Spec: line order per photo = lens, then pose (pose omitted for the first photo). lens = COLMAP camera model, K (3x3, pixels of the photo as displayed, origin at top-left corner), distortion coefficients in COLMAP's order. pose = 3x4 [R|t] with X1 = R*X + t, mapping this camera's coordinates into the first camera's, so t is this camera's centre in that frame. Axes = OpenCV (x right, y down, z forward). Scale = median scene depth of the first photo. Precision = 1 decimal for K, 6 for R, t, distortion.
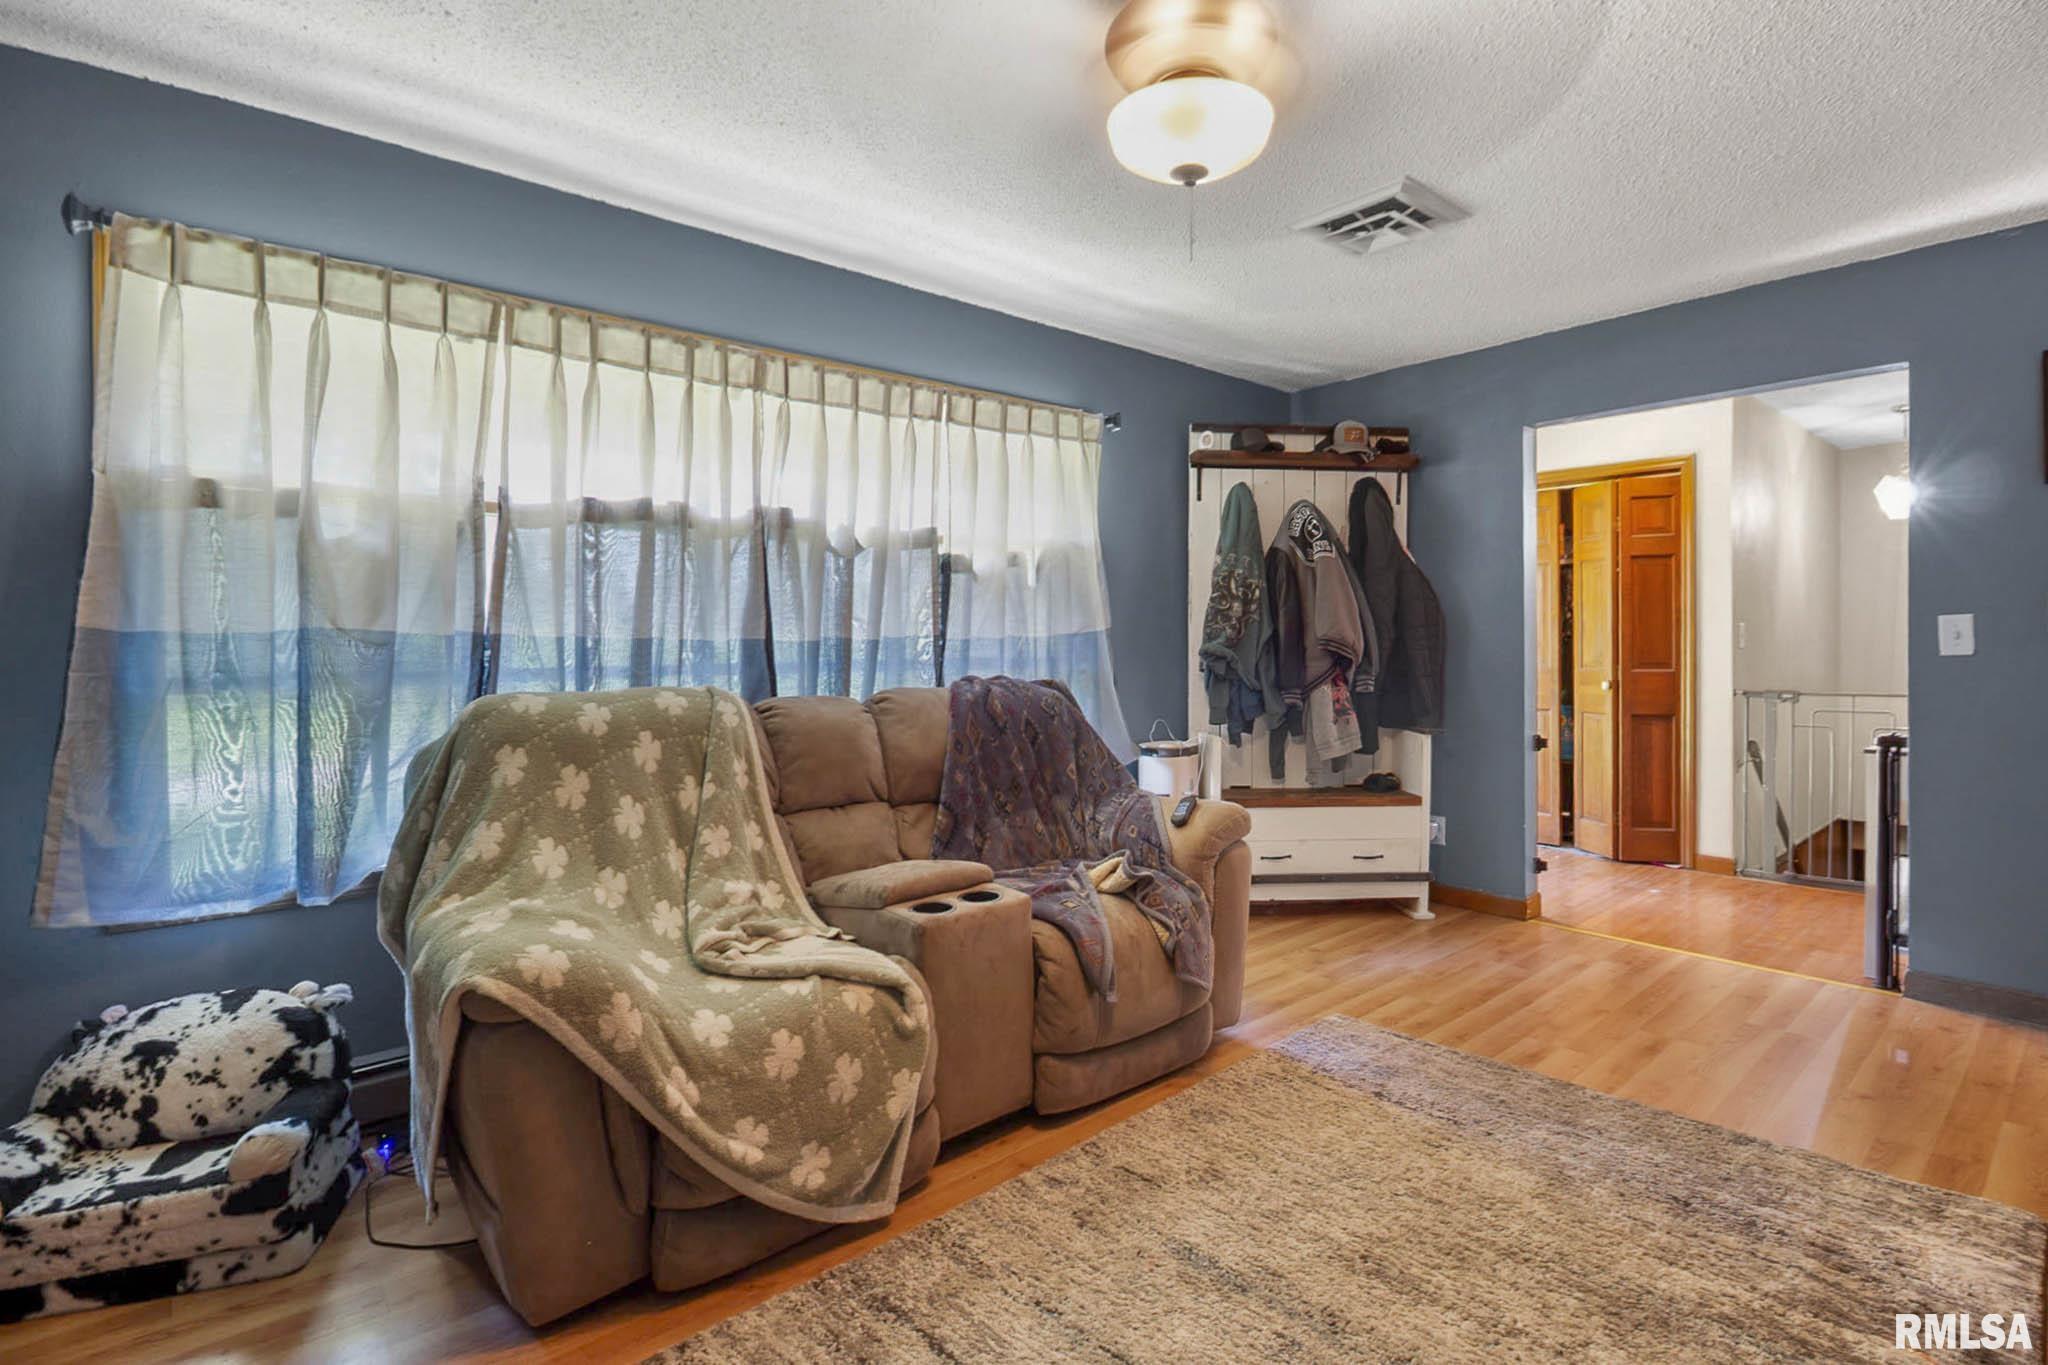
lens RADIAL K [[937.0, 0, 1045.7], [0, 937.0, 639.6], [0, 0, 1]] dist [-0.022880, -0.001147]
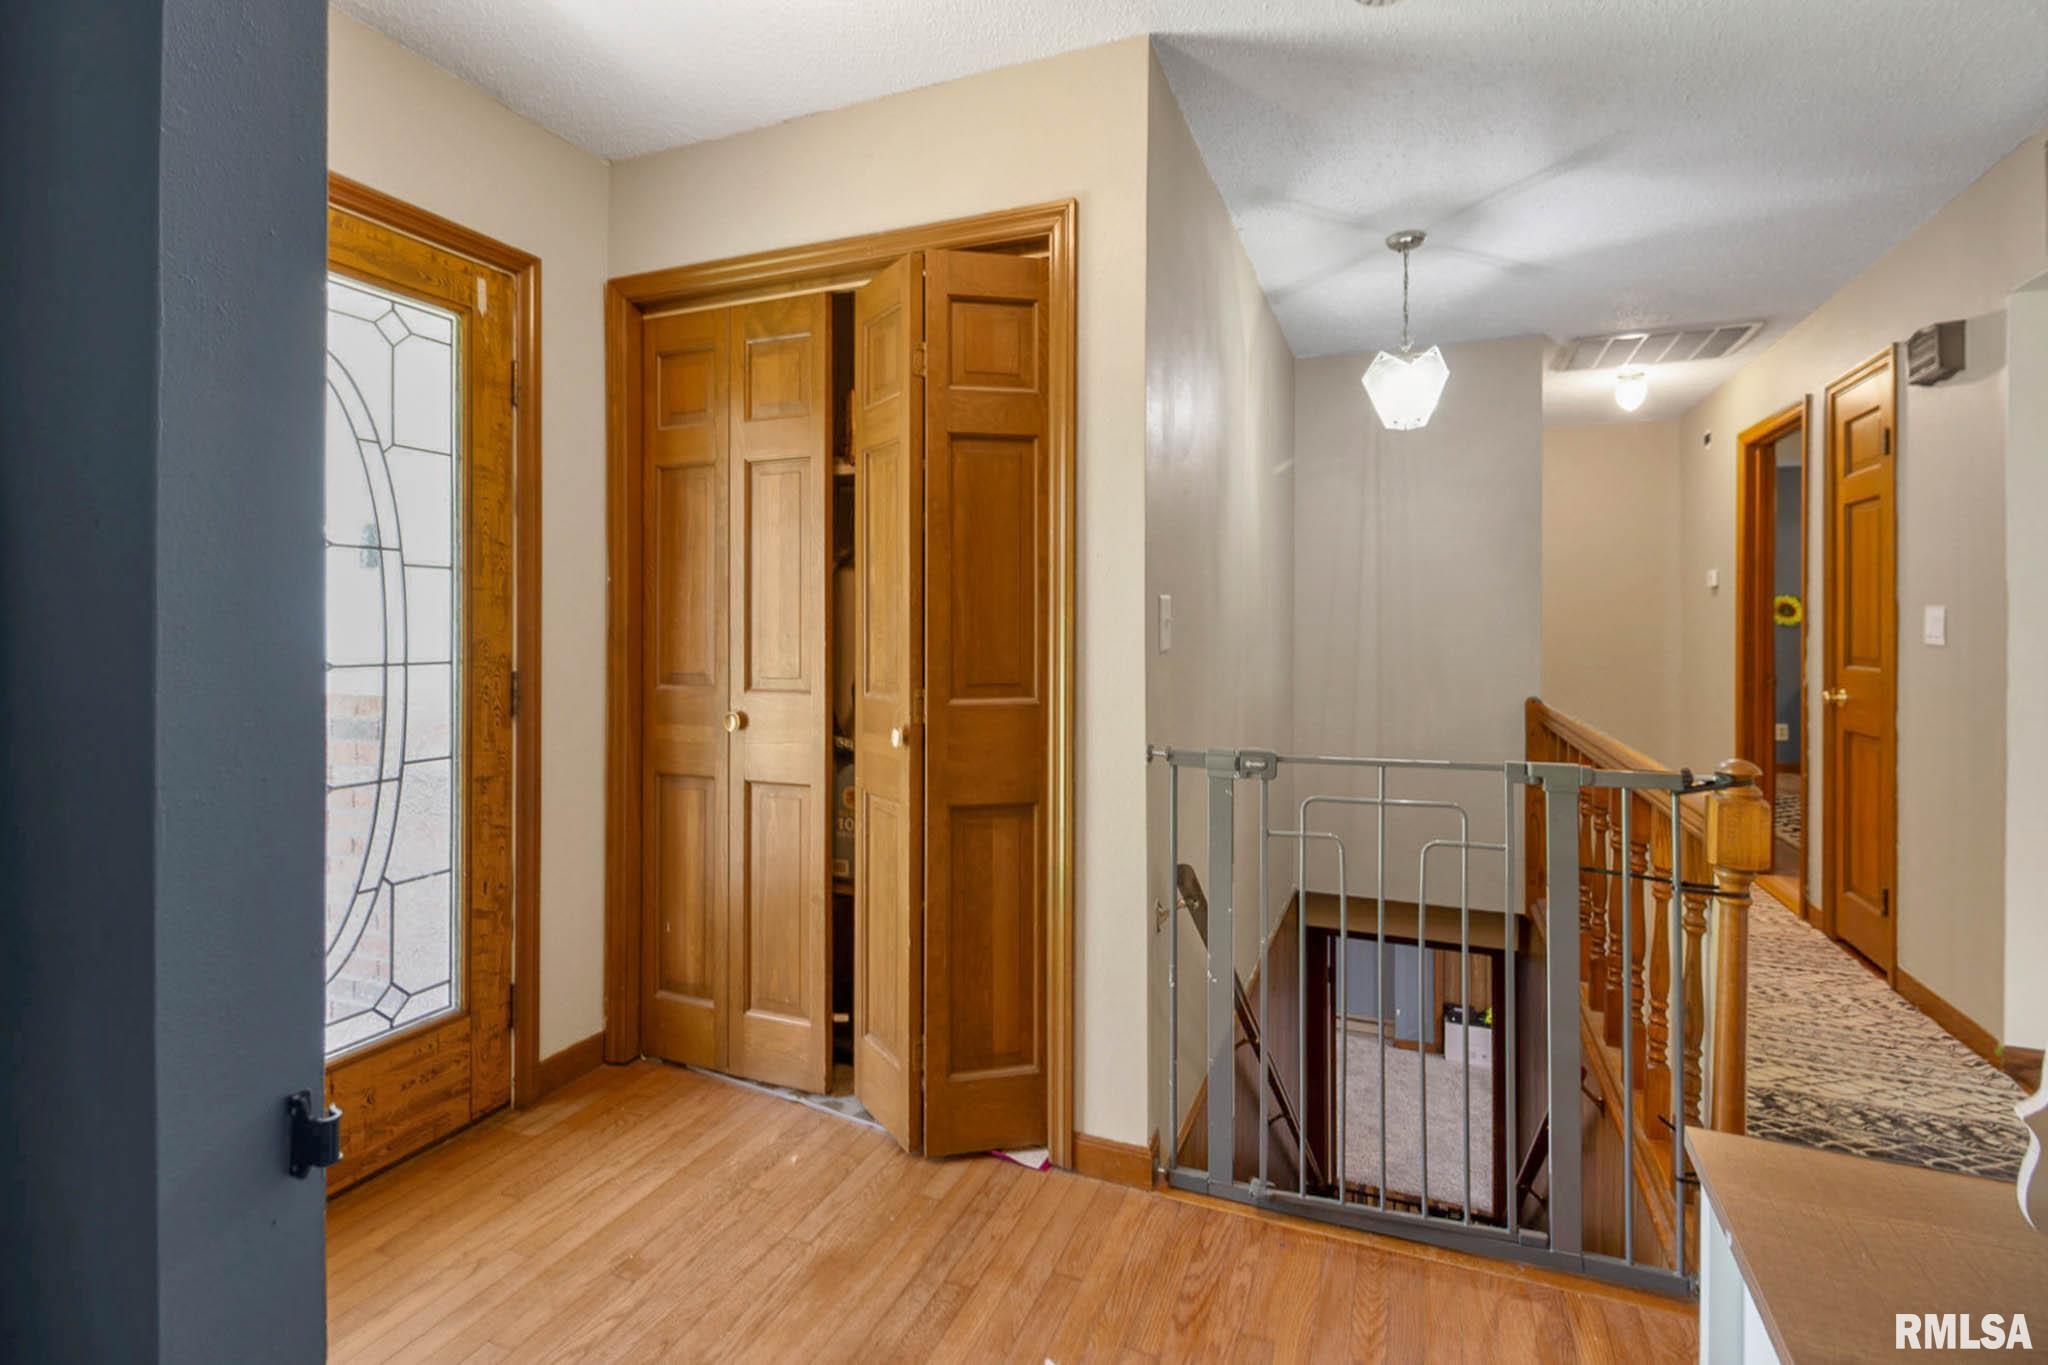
lens RADIAL K [[937.0, 0, 1045.7], [0, 937.0, 639.6], [0, 0, 1]] dist [-0.022880, -0.001147]
pose [[0.868723, -0.012386, 0.495143, 0.456307], [0.003343, 0.999811, 0.019146, -0.003411], [-0.495287, -0.014978, 0.868600, 0.604476]]
